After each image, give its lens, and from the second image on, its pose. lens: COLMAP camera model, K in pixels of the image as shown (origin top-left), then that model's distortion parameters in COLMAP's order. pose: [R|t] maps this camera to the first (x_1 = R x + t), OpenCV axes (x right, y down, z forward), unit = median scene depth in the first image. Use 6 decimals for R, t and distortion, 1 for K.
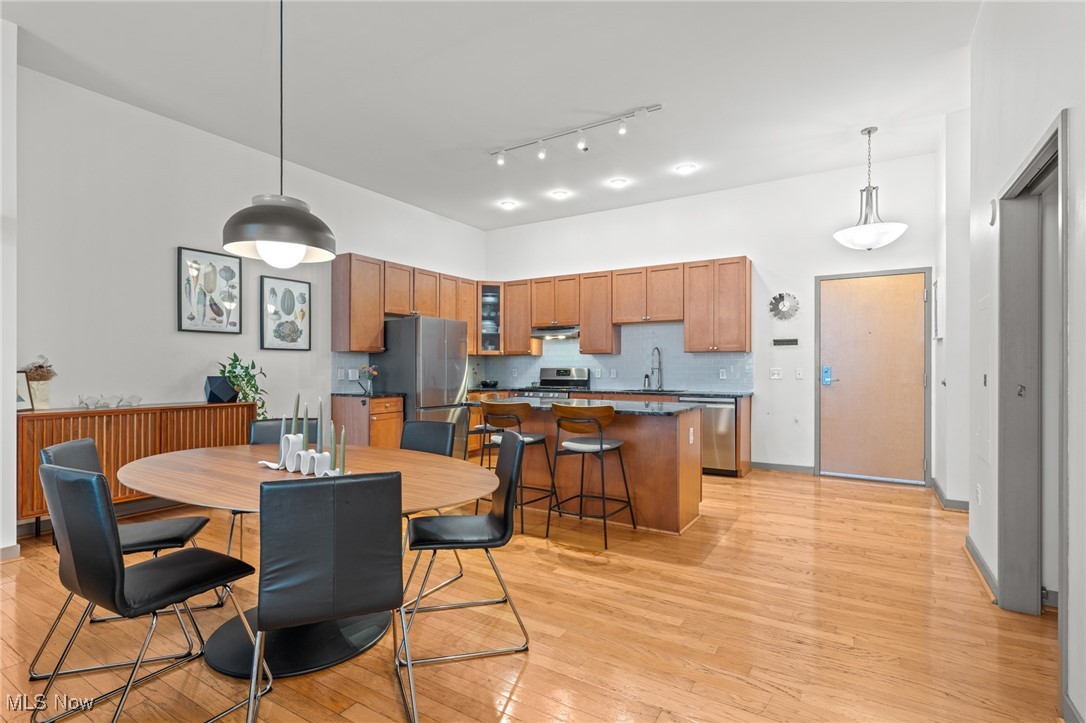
lens RADIAL K [[513.4, 0, 541.2], [0, 513.4, 370.9], [0, 0, 1]] dist [-0.002666, 0.000026]
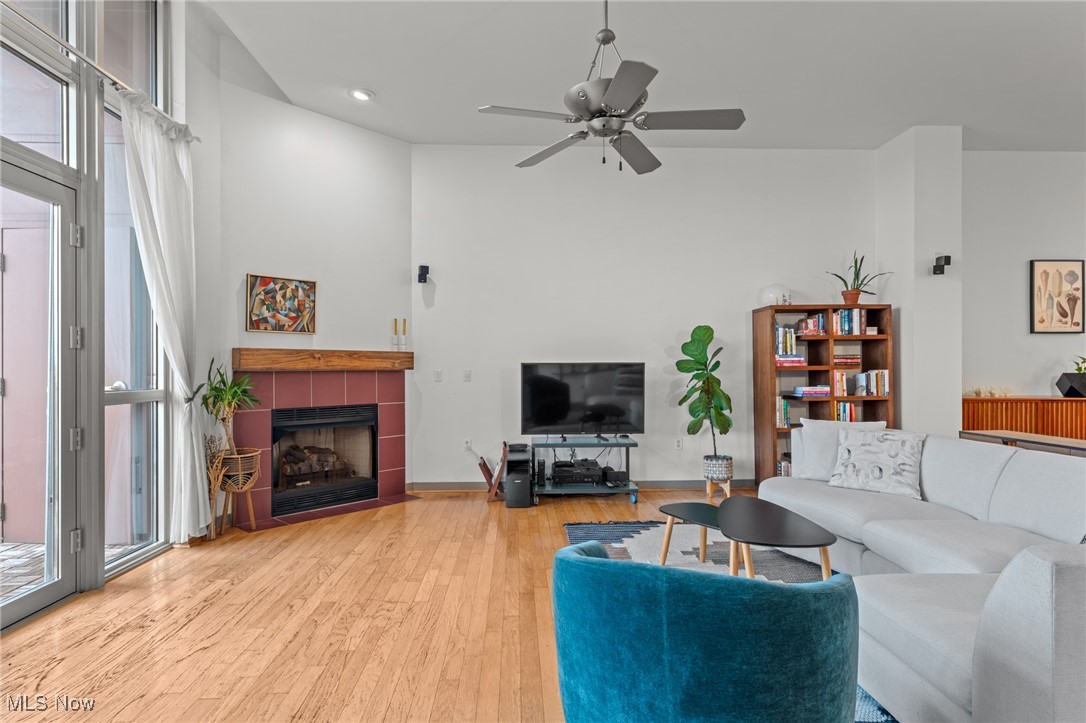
lens RADIAL K [[597.5, 0, 539.2], [0, 597.5, 365.1], [0, 0, 1]] dist [0.011933, -0.001599]
pose [[0.564470, -0.003523, -0.825446, -0.170335], [-0.004316, 0.999965, -0.007219, 0.006111], [0.825442, 0.007638, 0.564435, -0.526016]]
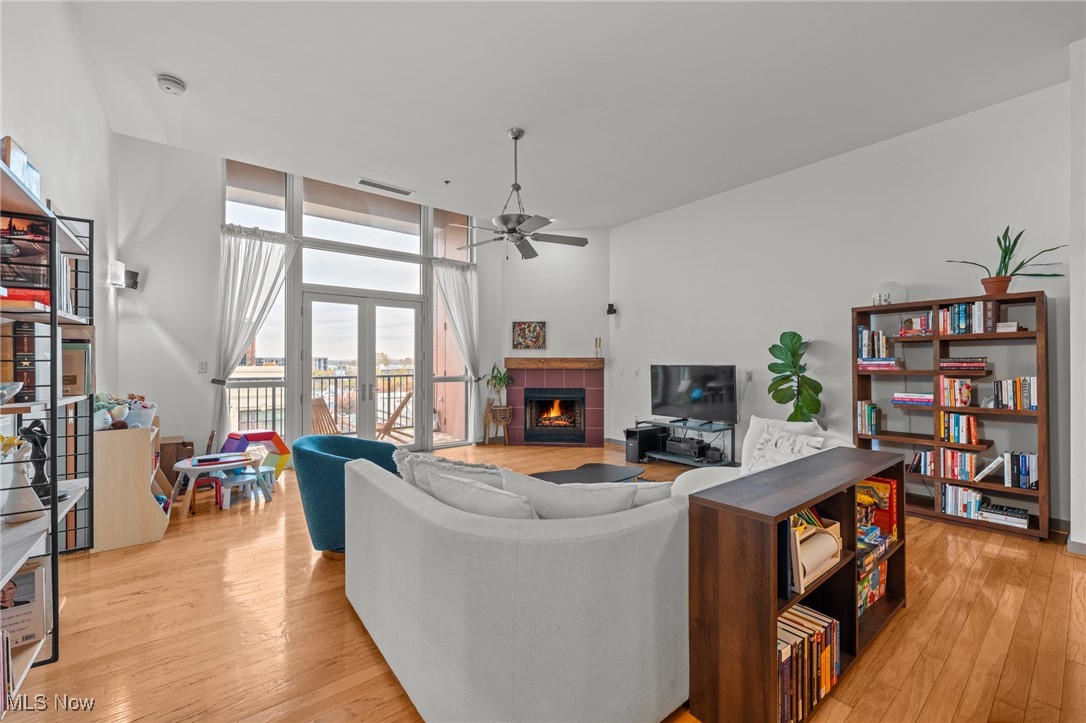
lens RADIAL K [[432.8, 0, 540.3], [0, 432.8, 362.5], [0, 0, 1]] dist [0.000151, 0.001540]
pose [[-0.336955, 0.001508, -0.941520, 0.055889], [-0.005489, 0.999979, 0.003566, -0.012074], [0.941505, 0.006369, -0.336939, 0.089412]]
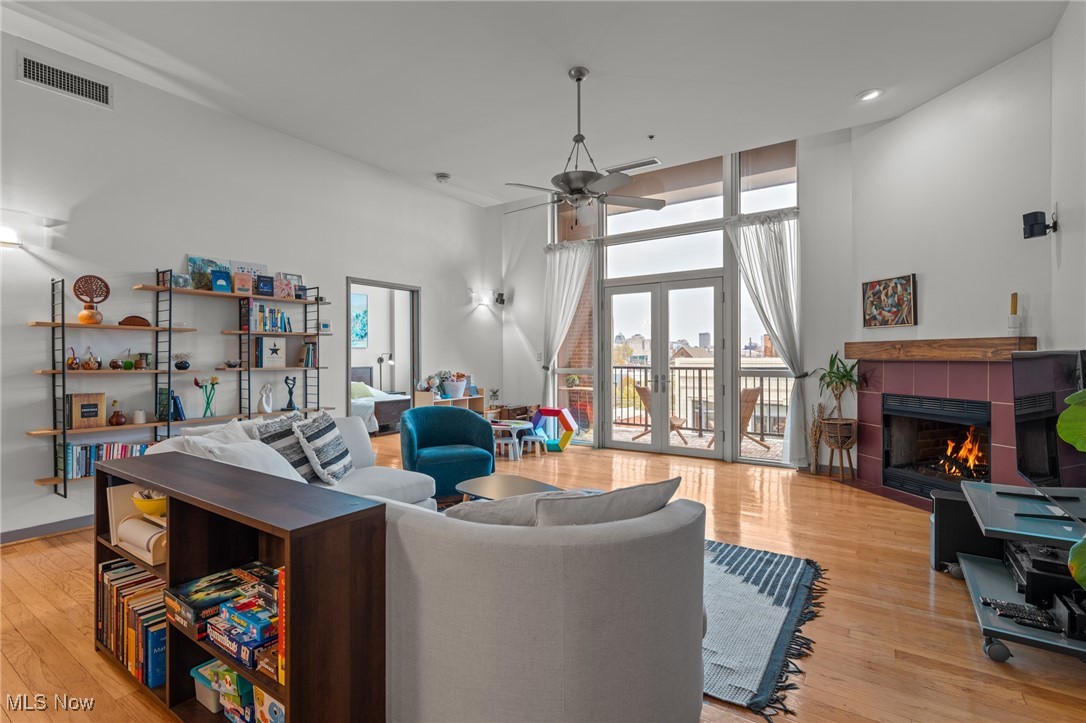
lens RADIAL K [[513.4, 0, 541.2], [0, 513.4, 357.1], [0, 0, 1]] dist [-0.002666, 0.000026]
pose [[-0.999231, 0.006535, 0.038648, -0.549306], [0.006856, 0.999943, 0.008173, -0.006192], [-0.038593, 0.008432, -0.999219, 0.496244]]
